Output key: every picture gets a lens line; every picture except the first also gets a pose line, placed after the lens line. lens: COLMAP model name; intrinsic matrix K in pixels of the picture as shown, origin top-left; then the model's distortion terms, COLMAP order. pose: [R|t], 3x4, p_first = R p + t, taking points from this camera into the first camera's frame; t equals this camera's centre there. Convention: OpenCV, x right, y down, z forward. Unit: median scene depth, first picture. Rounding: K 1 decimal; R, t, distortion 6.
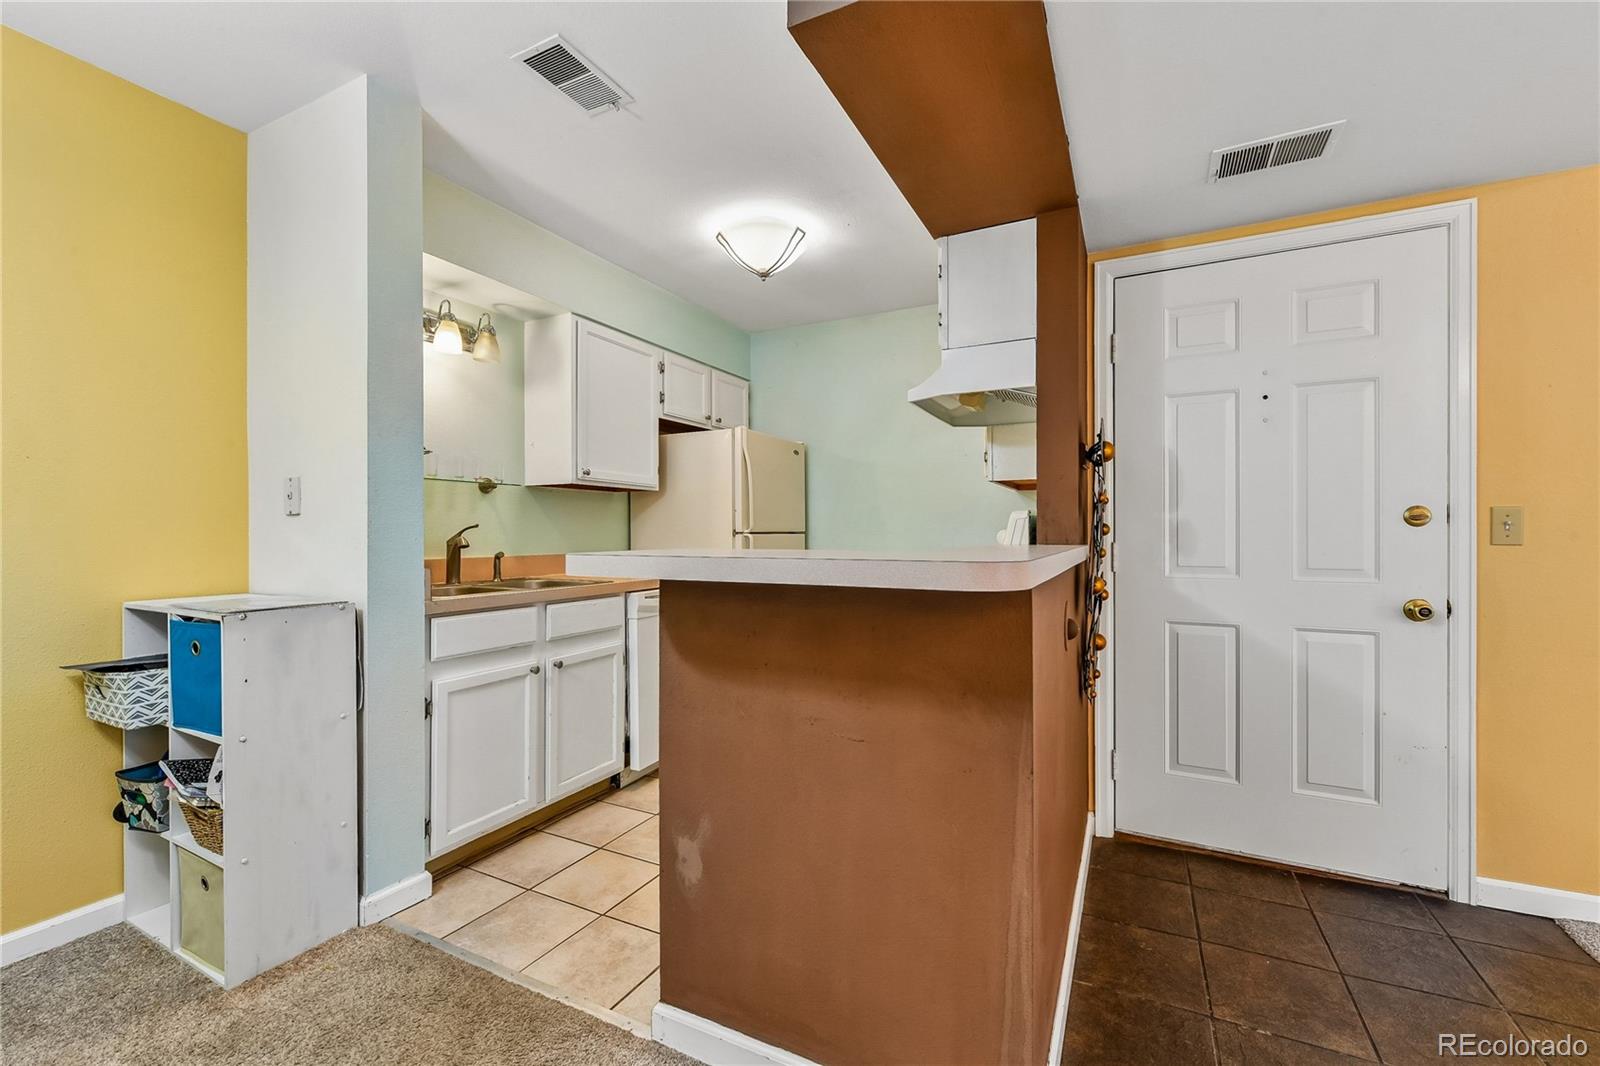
lens RADIAL K [[653.0, 0, 811.6], [0, 653.0, 536.6], [0, 0, 1]] dist [0.000421, -0.002224]
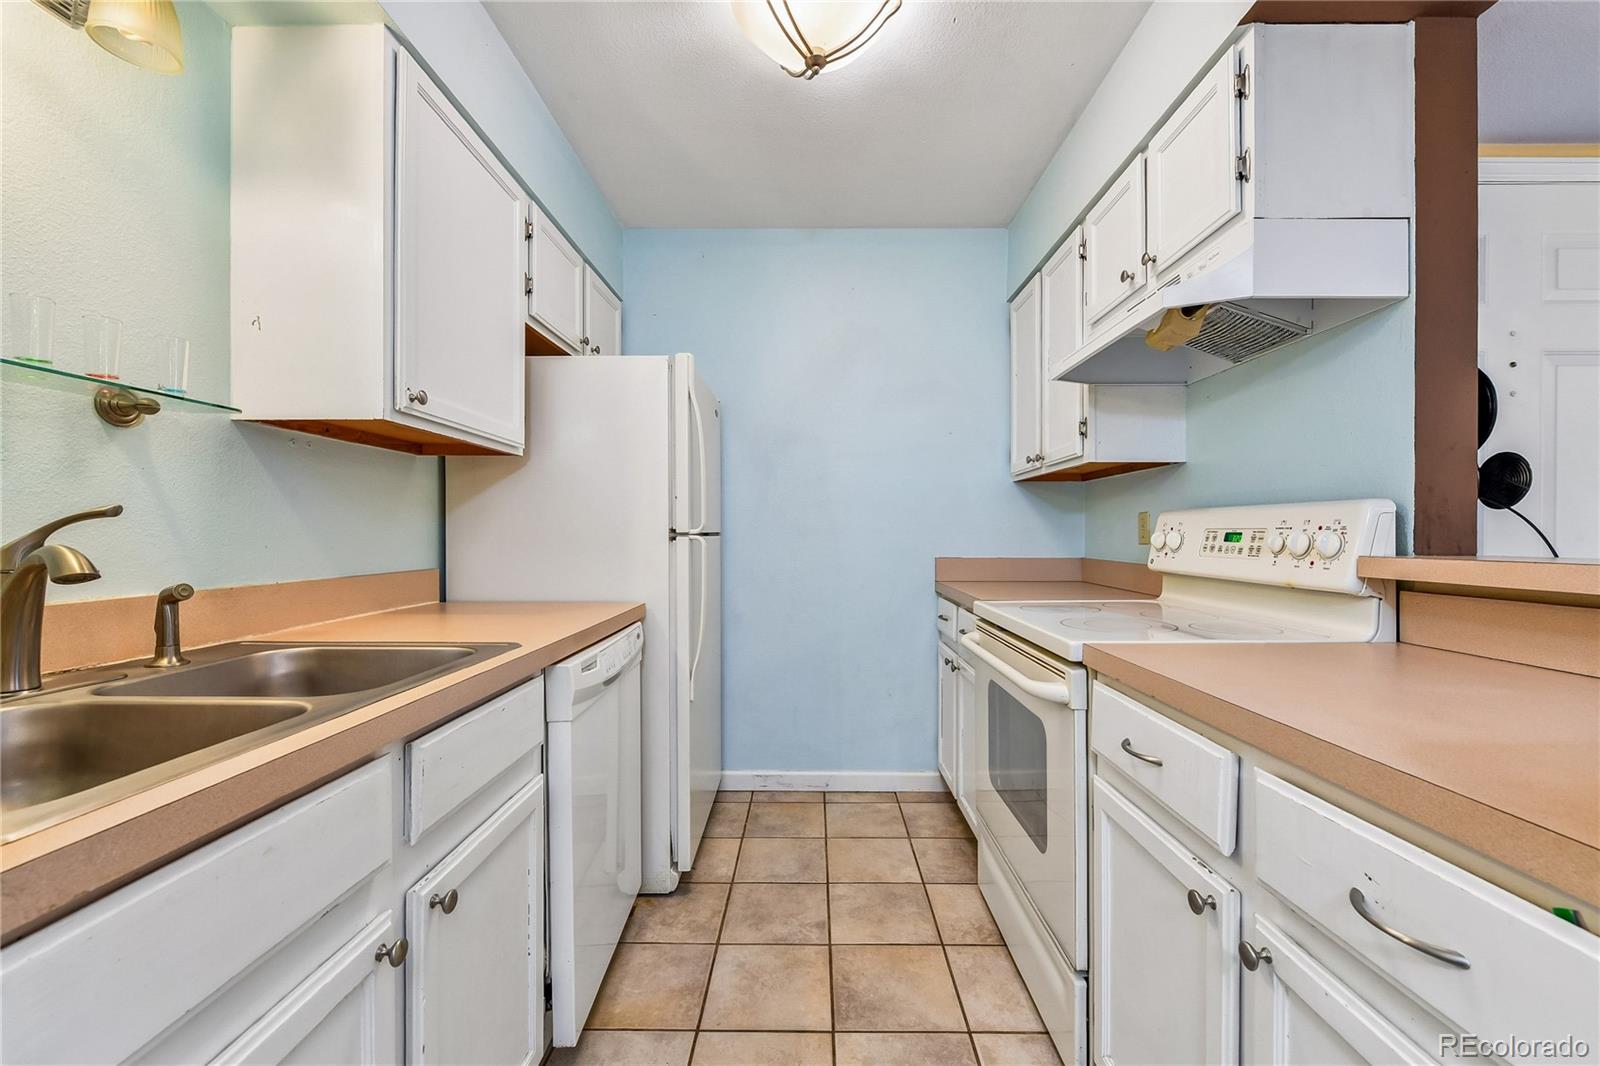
lens RADIAL K [[643.9, 0, 812.6], [0, 643.9, 534.7], [0, 0, 1]] dist [0.001650, -0.002550]
pose [[0.898137, 0.002242, 0.439710, -0.344459], [-0.000094, 0.999988, -0.004907, -0.002733], [-0.439716, 0.004366, 0.898126, 0.564358]]
